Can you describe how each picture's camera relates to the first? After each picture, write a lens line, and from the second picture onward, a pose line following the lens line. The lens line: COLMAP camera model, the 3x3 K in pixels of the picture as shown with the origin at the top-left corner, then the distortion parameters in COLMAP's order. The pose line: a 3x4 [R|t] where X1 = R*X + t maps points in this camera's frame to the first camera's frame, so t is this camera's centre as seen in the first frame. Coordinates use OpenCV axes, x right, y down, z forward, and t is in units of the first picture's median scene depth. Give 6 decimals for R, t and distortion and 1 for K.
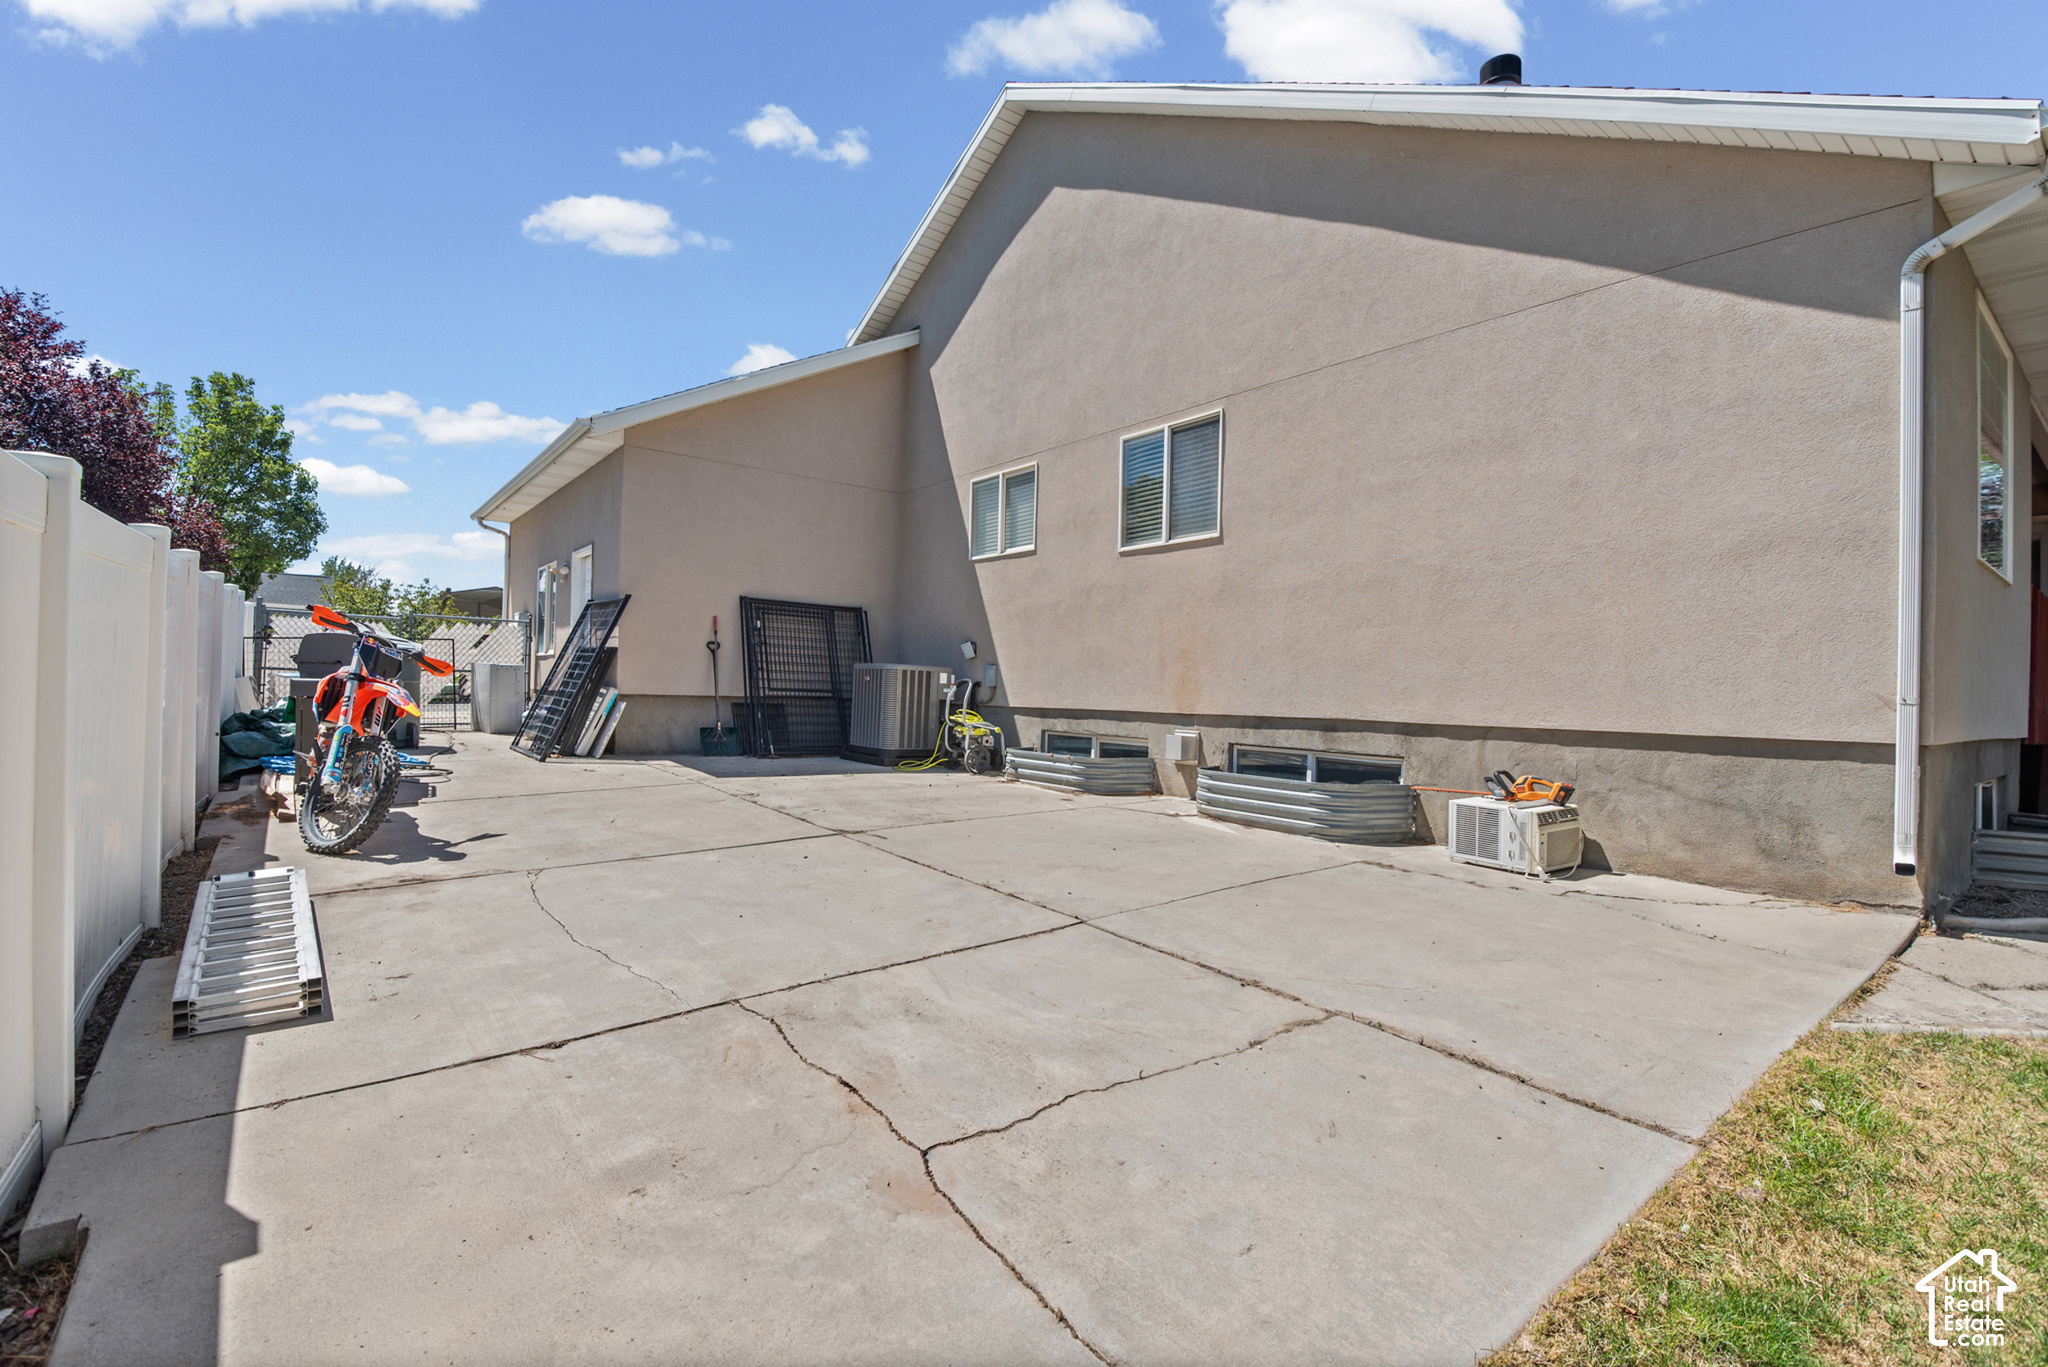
lens RADIAL K [[851.2, 0, 1024.0], [0, 851.2, 683.5], [0, 0, 1]] dist [0.002522, 0.000121]
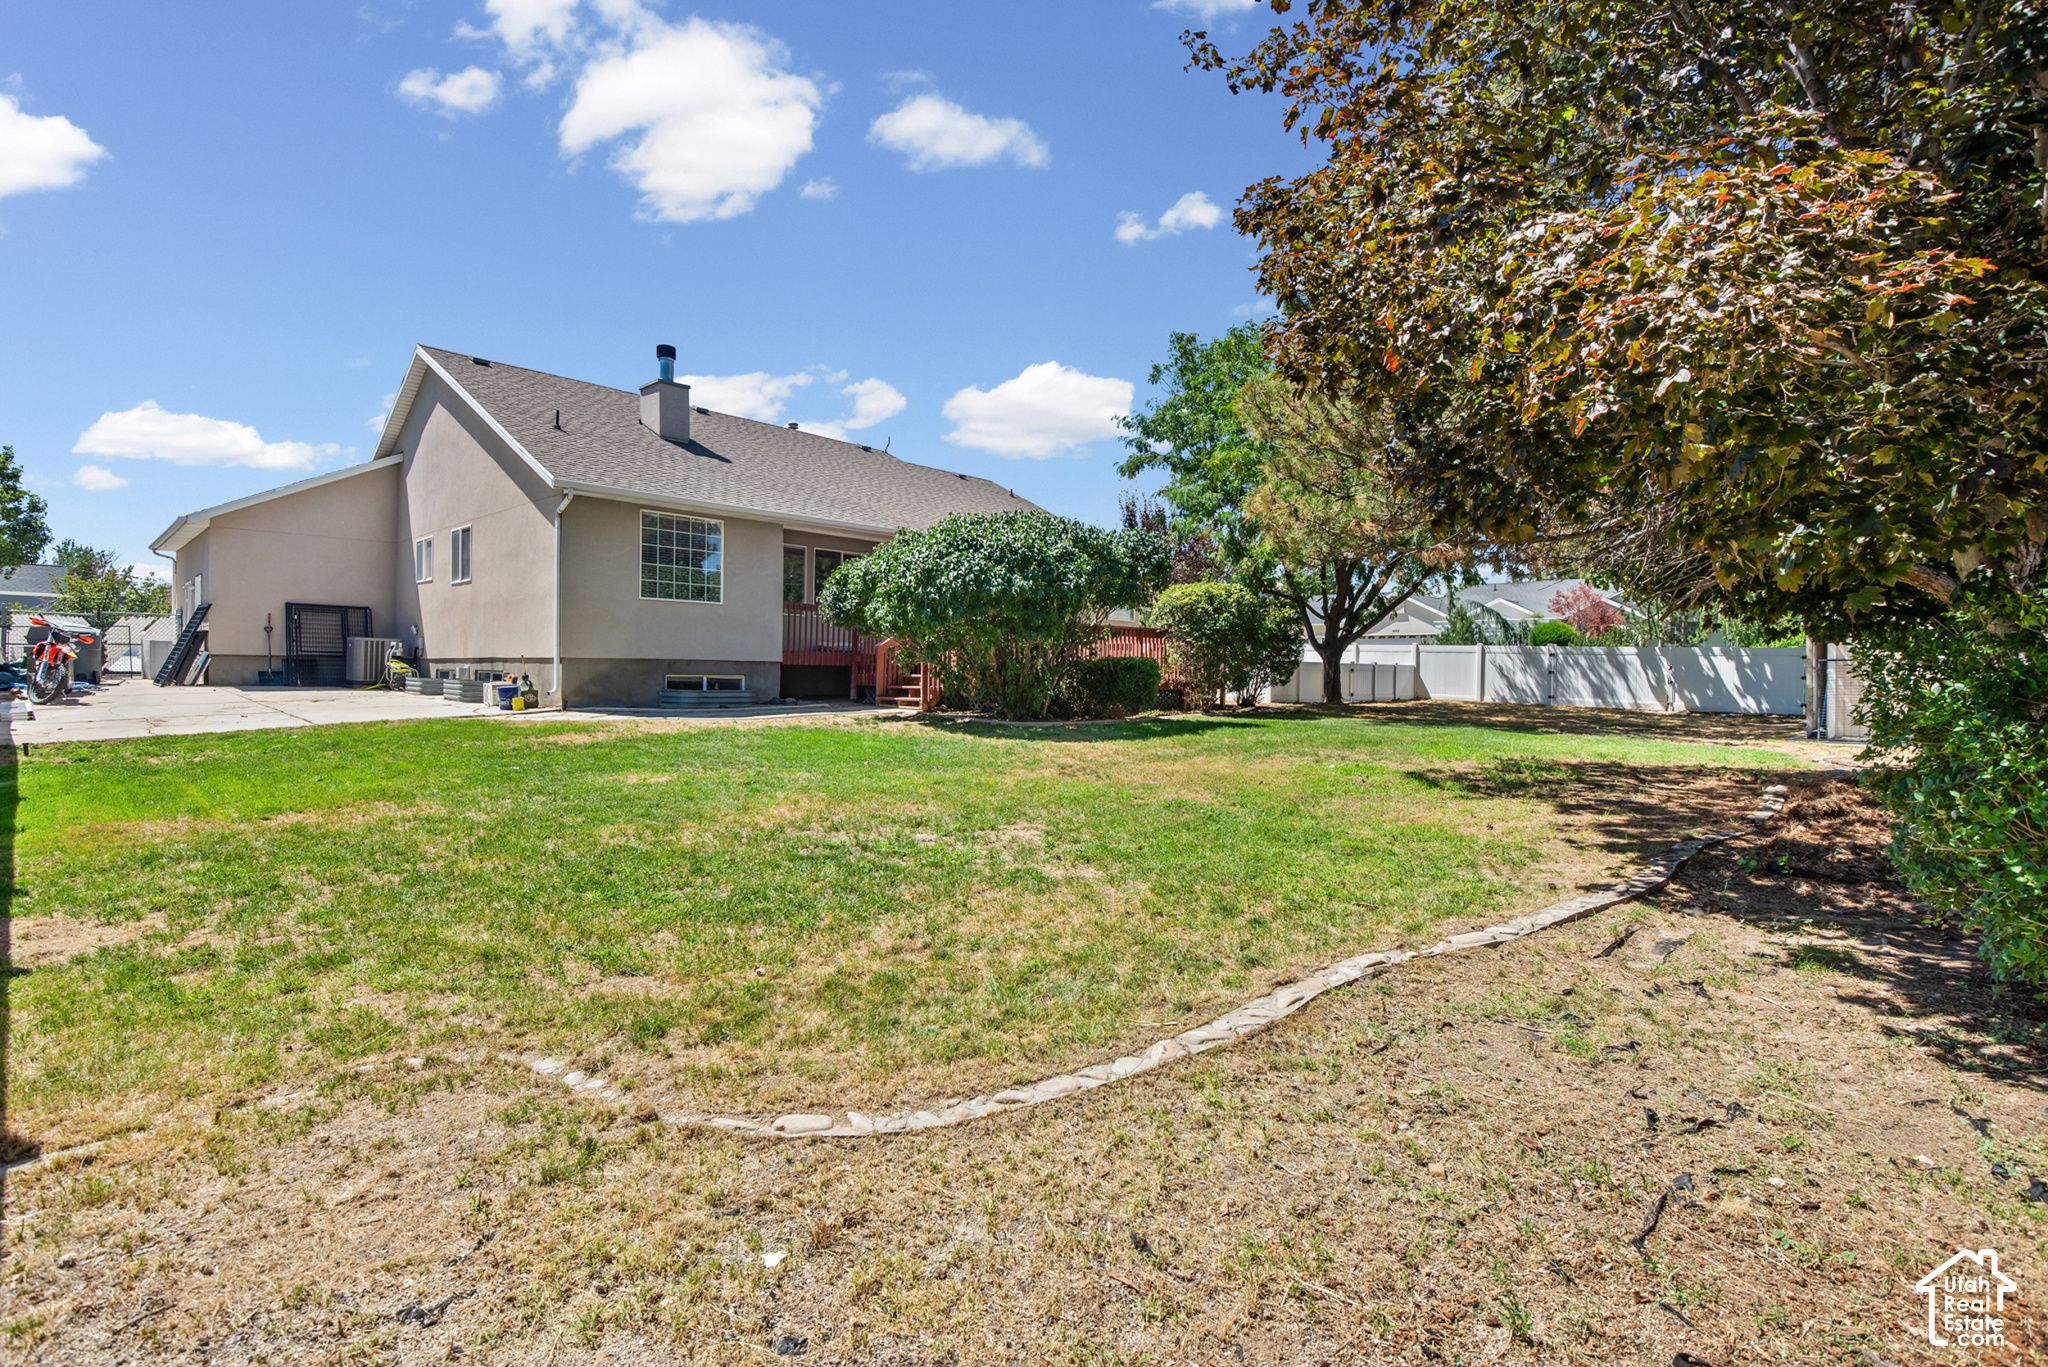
lens RADIAL K [[940.0, 0, 1016.3], [0, 940.0, 671.8], [0, 0, 1]] dist [0.008880, 0.000266]
pose [[0.995402, -0.015459, 0.094527, 1.104434], [0.014192, 0.999800, 0.014060, 0.046351], [-0.094726, -0.012654, 0.995423, -1.275392]]
